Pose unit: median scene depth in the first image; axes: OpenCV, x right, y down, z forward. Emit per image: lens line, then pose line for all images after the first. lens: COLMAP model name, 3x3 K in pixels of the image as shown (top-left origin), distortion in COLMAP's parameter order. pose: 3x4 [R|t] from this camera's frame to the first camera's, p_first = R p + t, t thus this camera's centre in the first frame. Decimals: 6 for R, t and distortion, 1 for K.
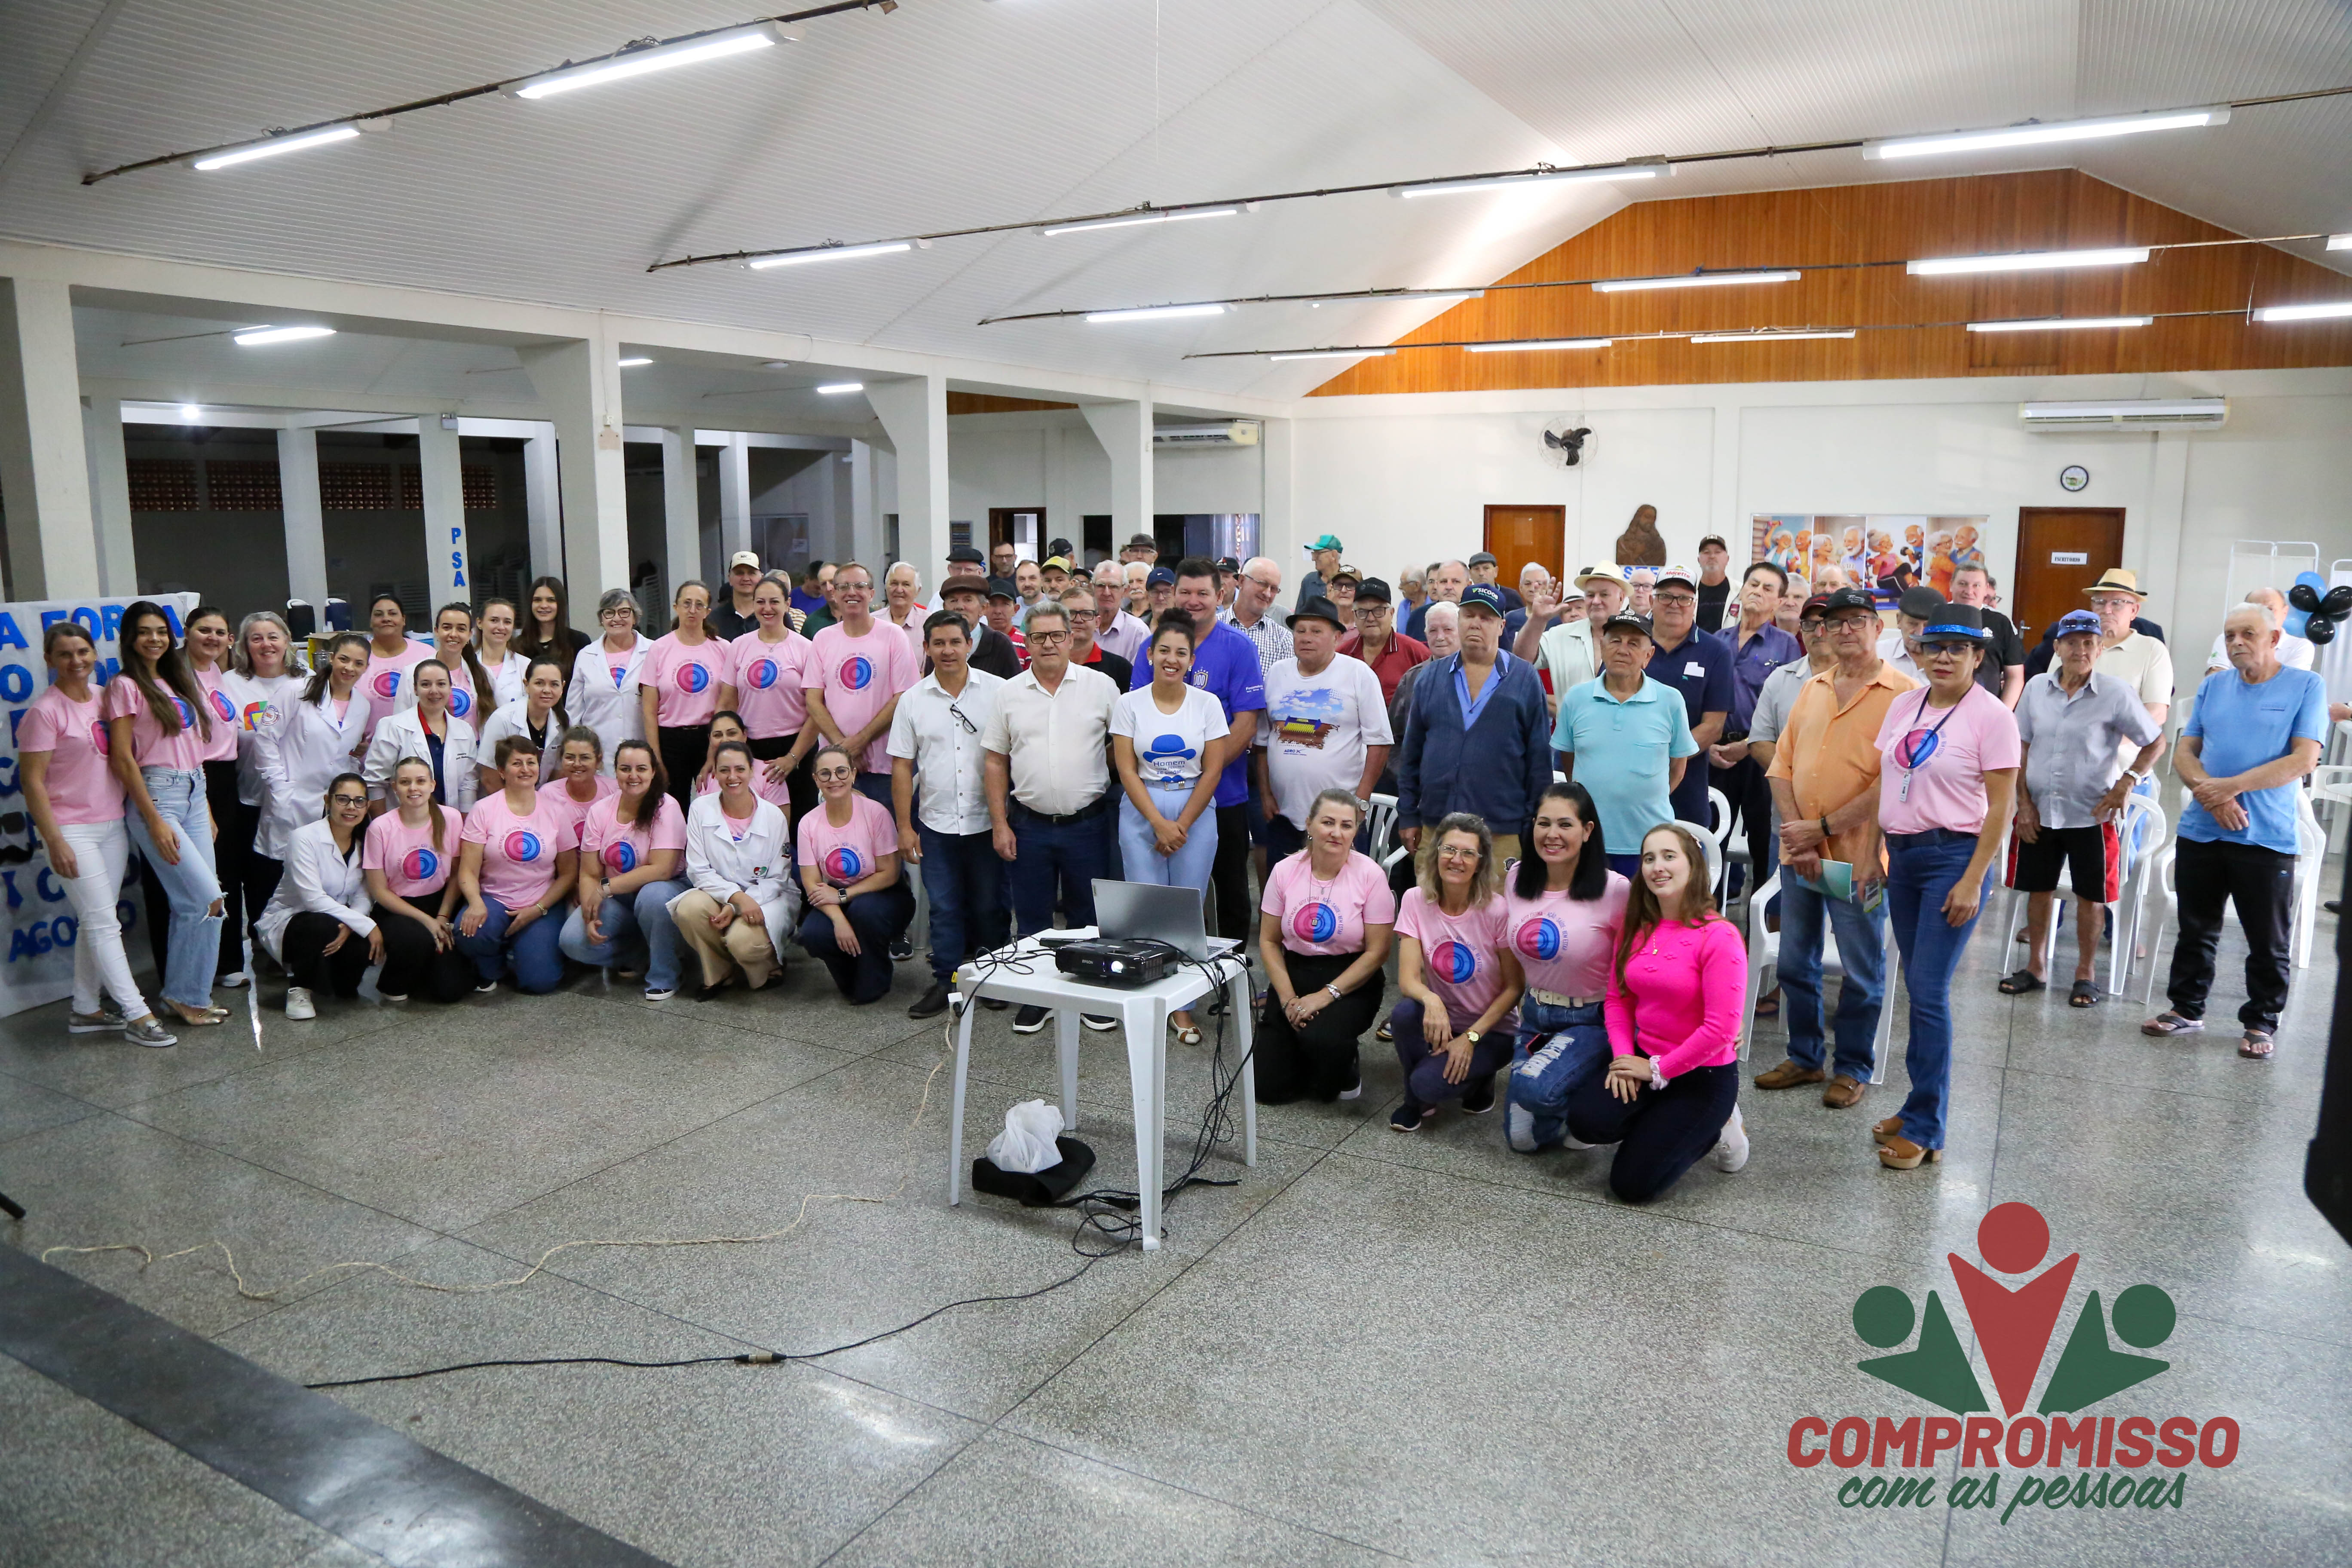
lens RADIAL K [[1631.5, 0, 1170.3], [0, 1631.5, 802.5], [0, 0, 1]] dist [-0.119604, 0.069156]
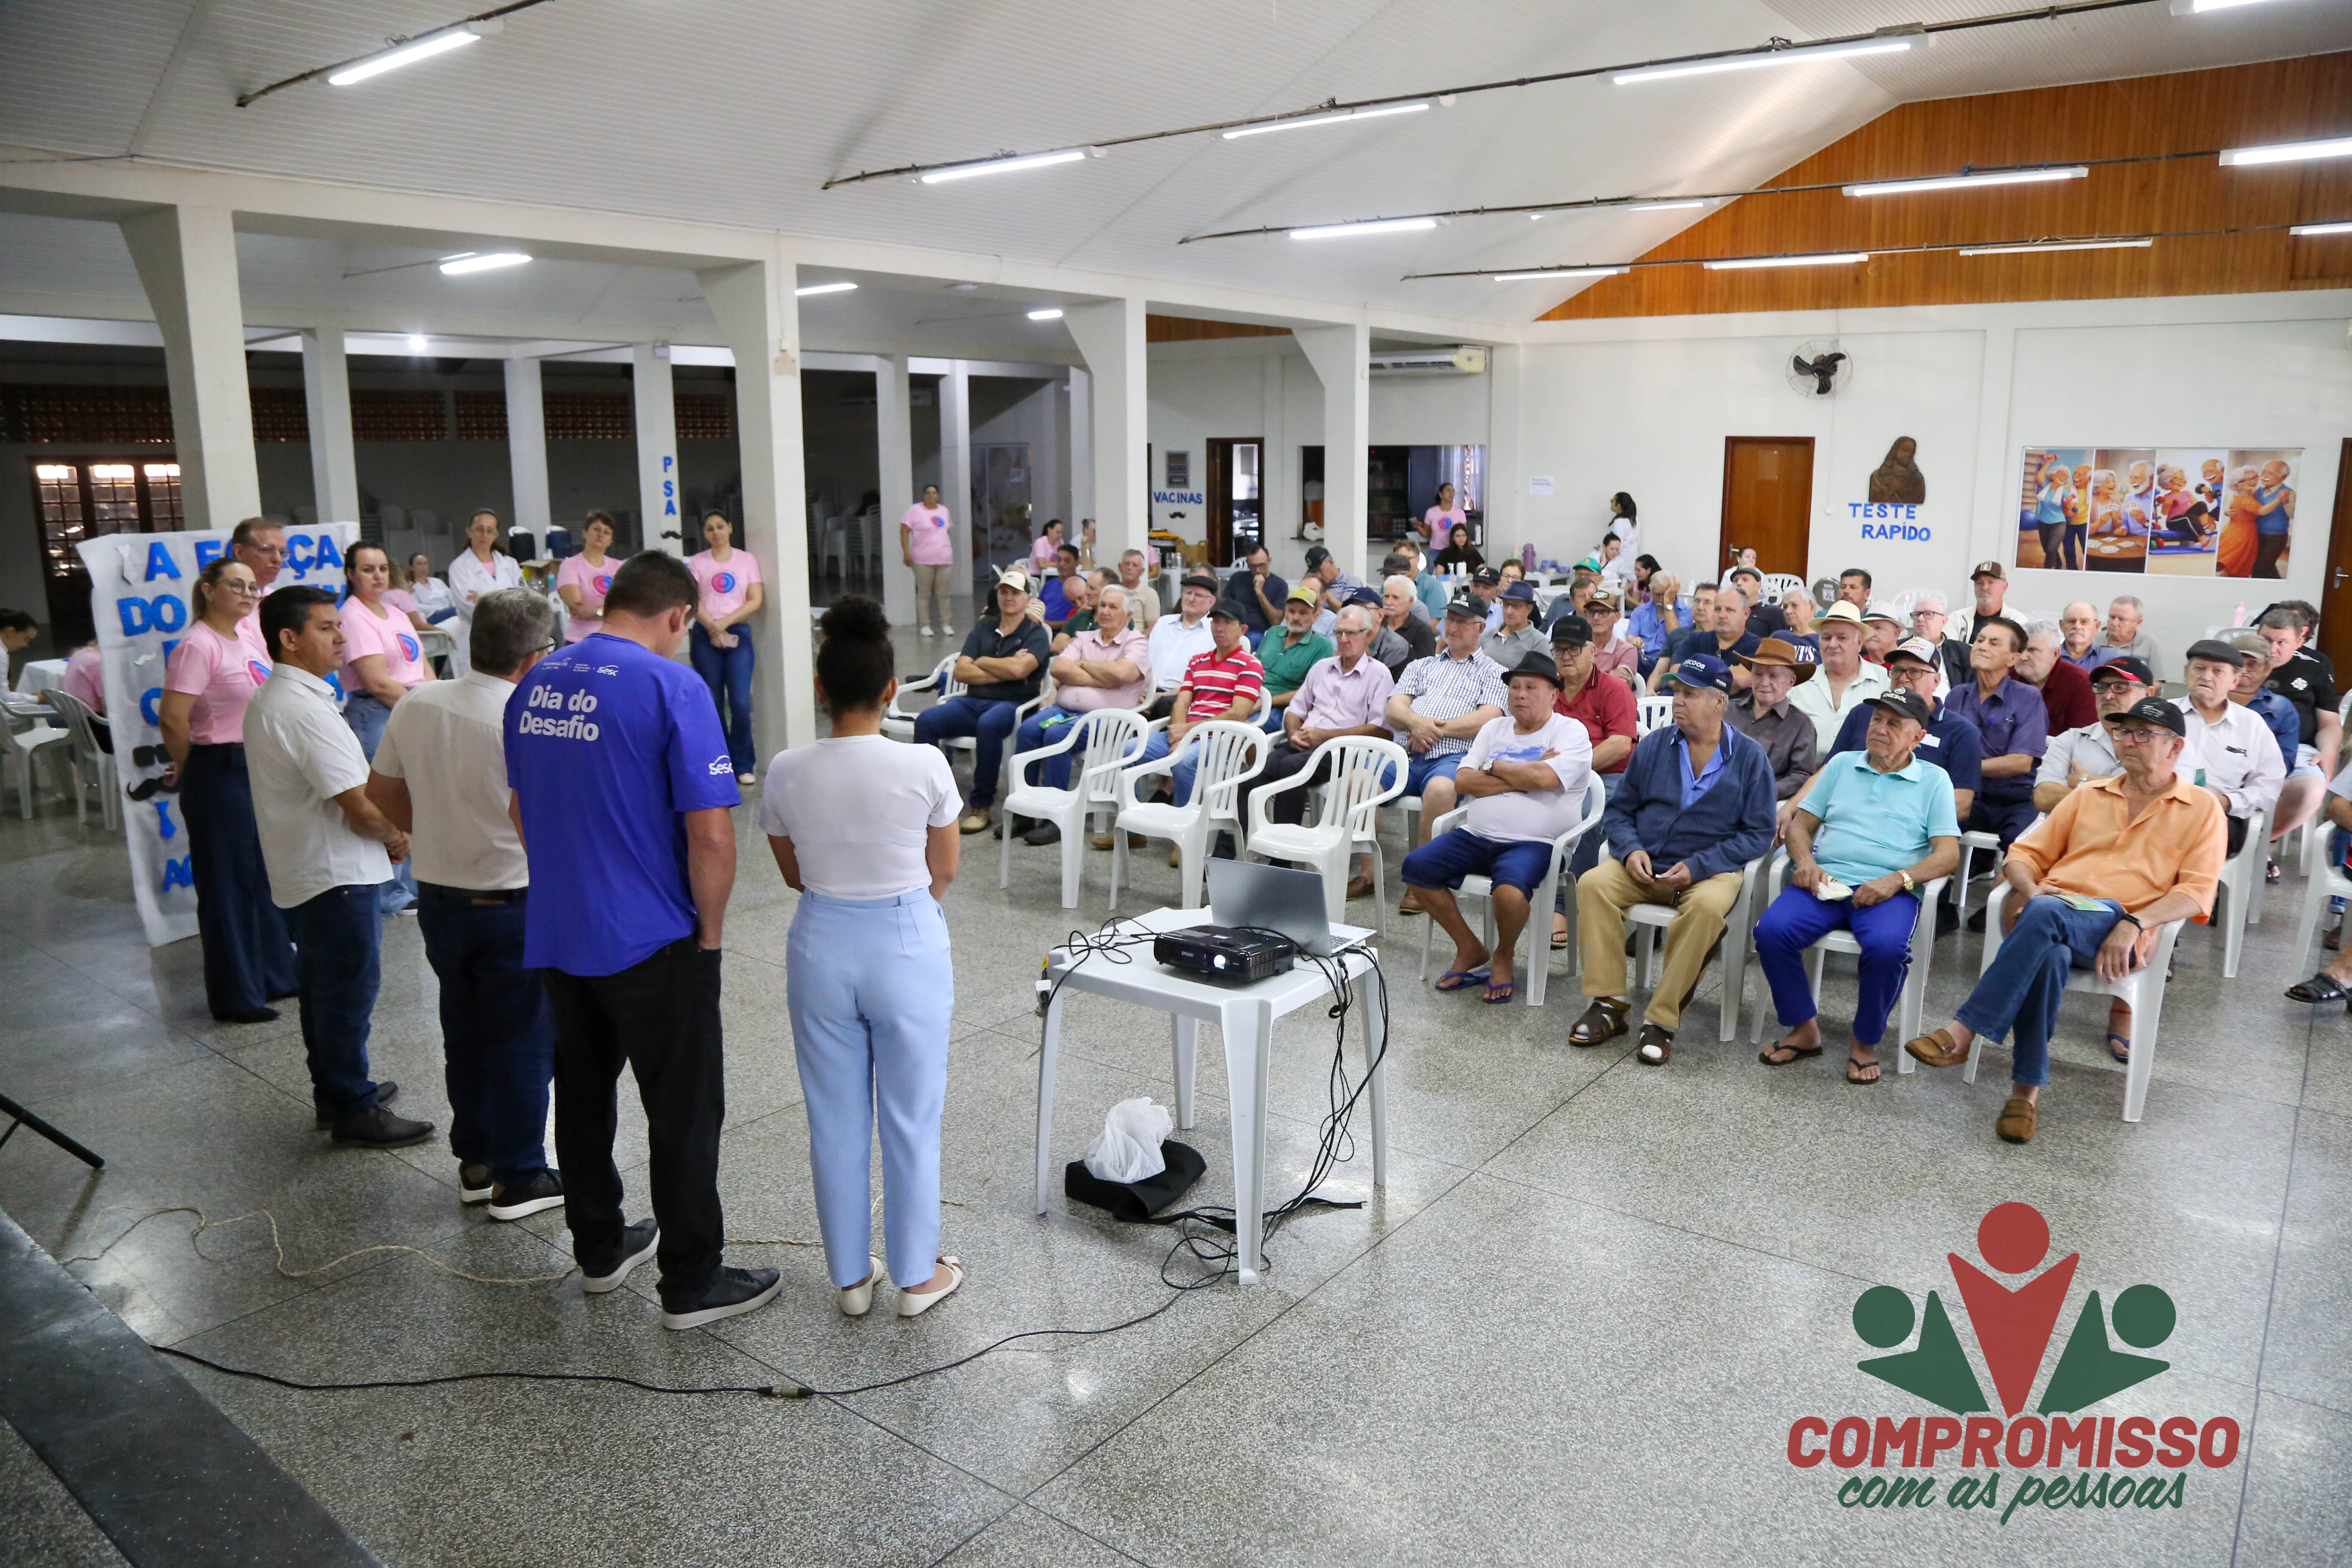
lens RADIAL K [[1625.5, 0, 1186.0], [0, 1625.5, 795.2], [0, 0, 1]] dist [-0.117127, 0.071132]
pose [[0.990201, 0.028161, -0.136781, 0.020722], [-0.023006, 0.998969, 0.039129, -0.006792], [0.137742, -0.035599, 0.989828, 0.043819]]
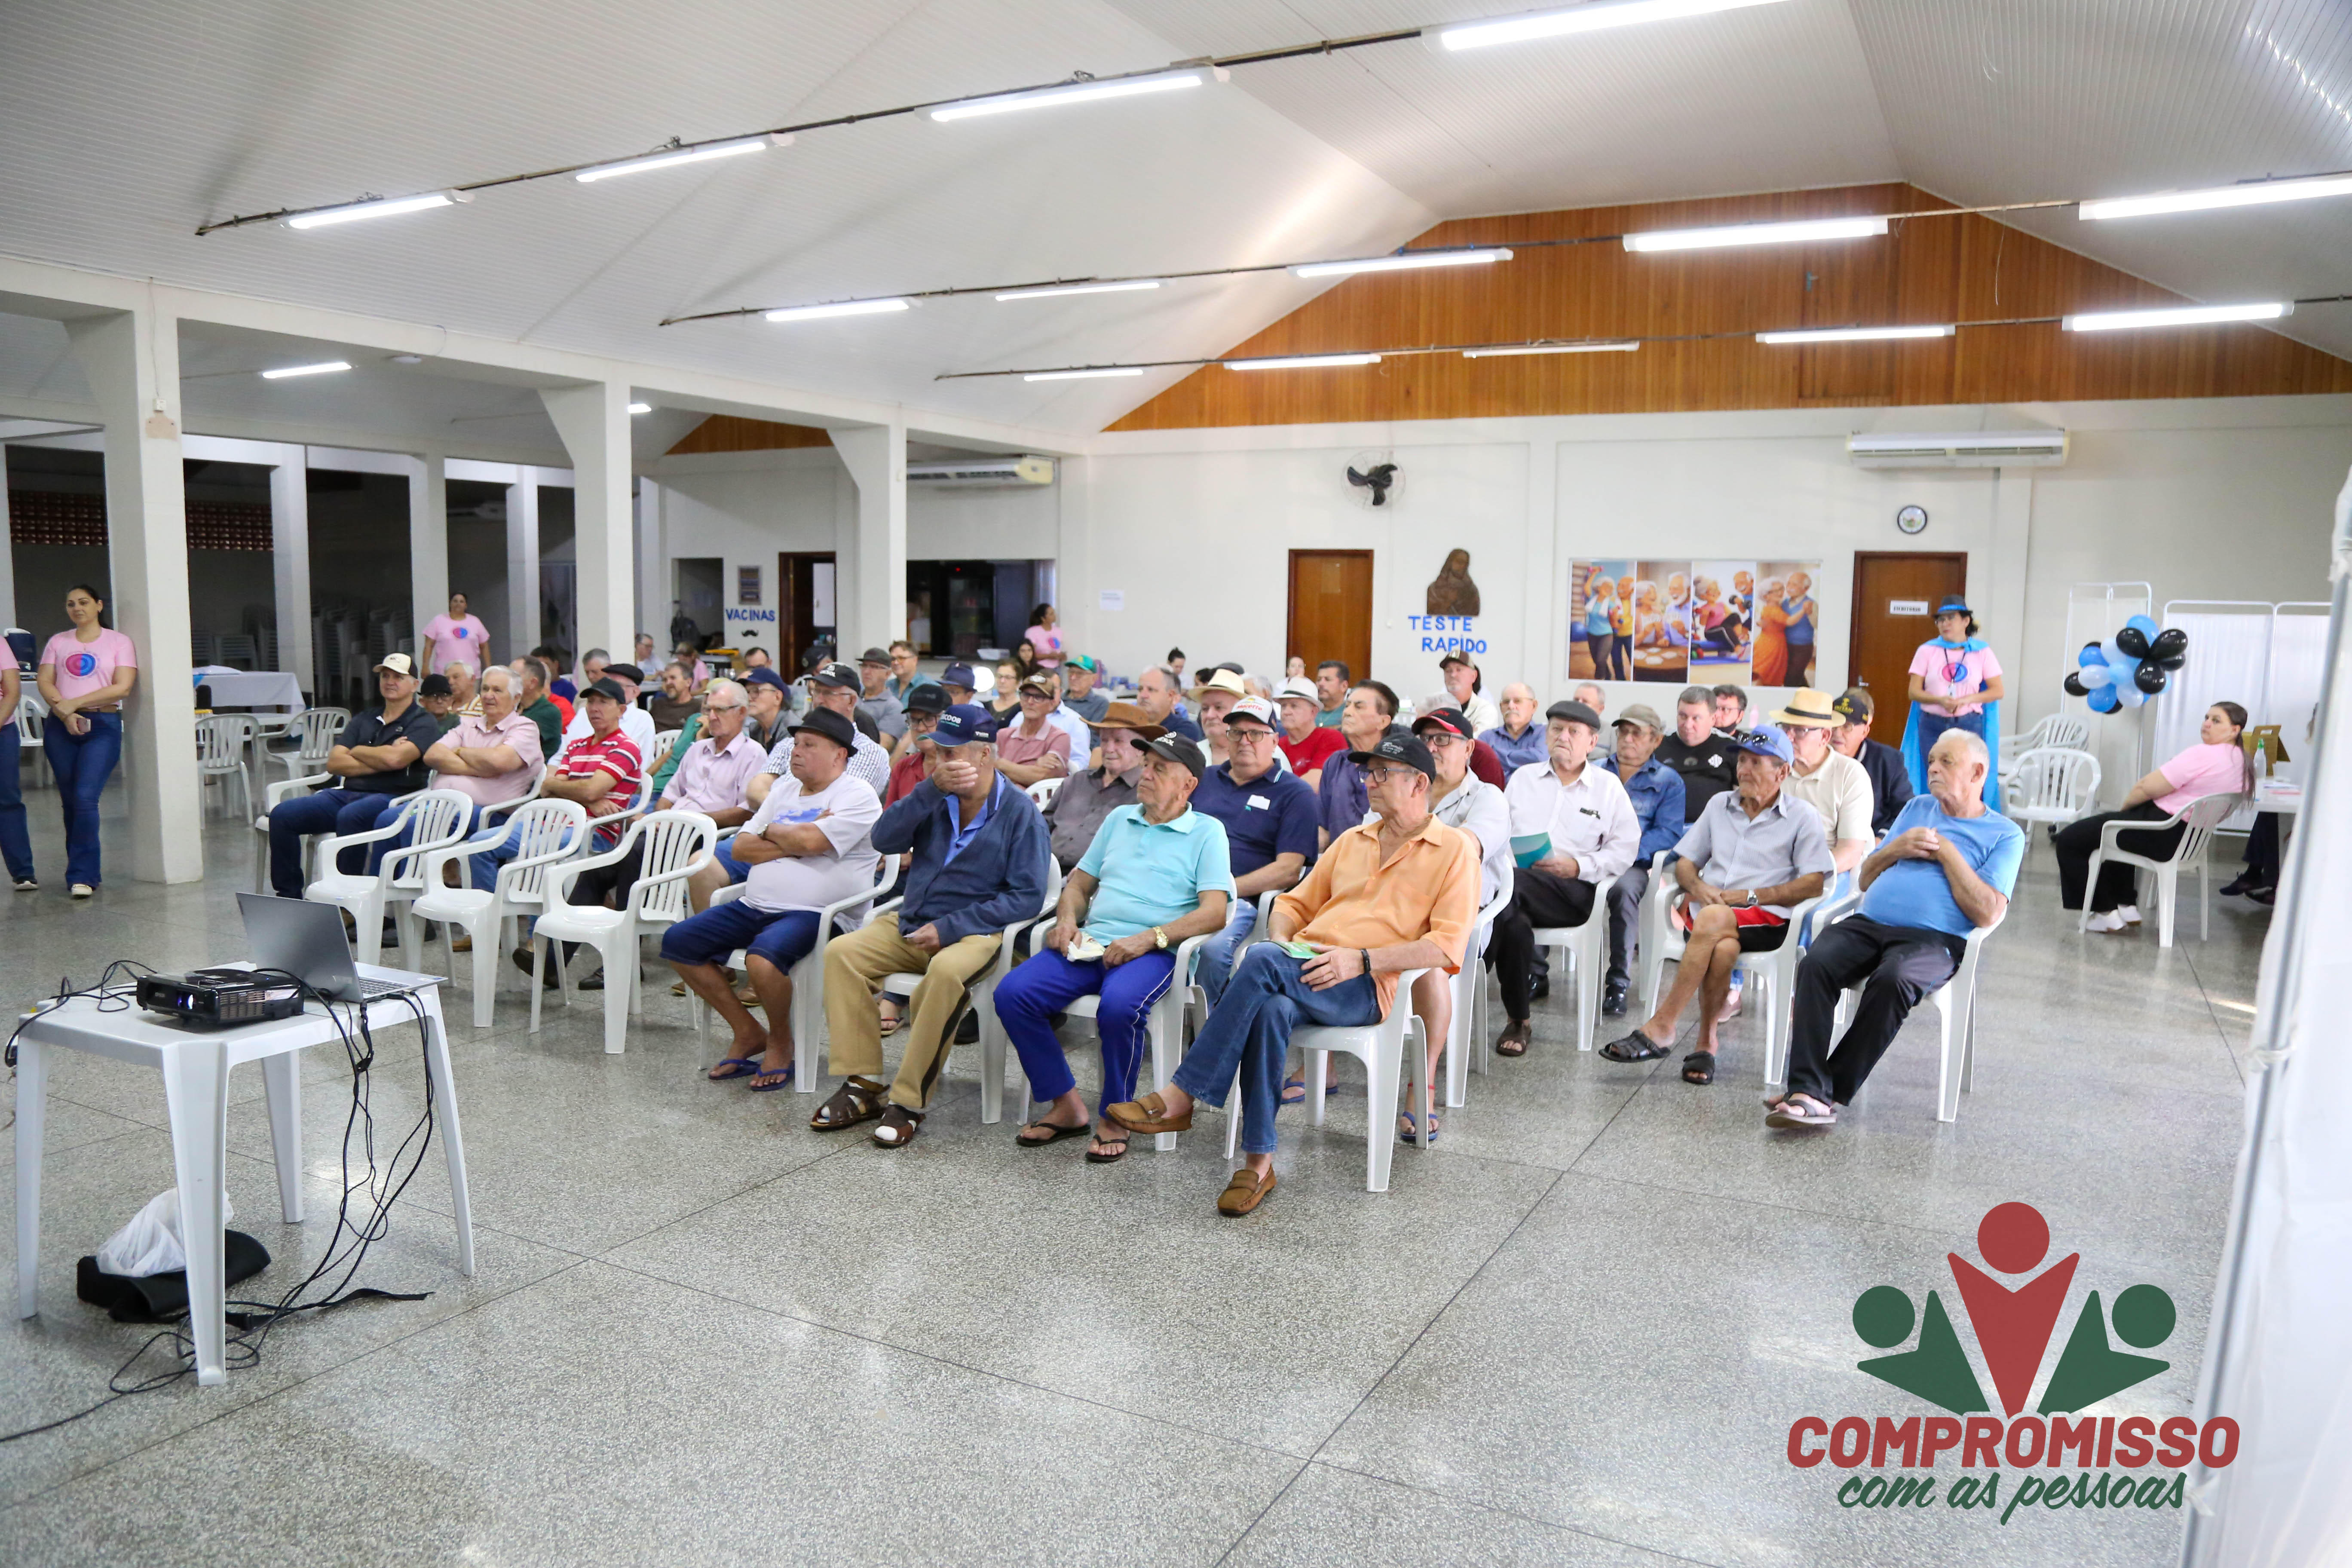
lens RADIAL K [[1689.5, 0, 1172.7], [0, 1689.5, 807.4], [0, 0, 1]] dist [-0.119278, 0.090141]
pose [[0.999556, 0.014453, 0.026039, 0.126657], [-0.013102, 0.998595, -0.051342, 0.013840], [-0.026744, 0.050978, 0.998342, 0.071410]]
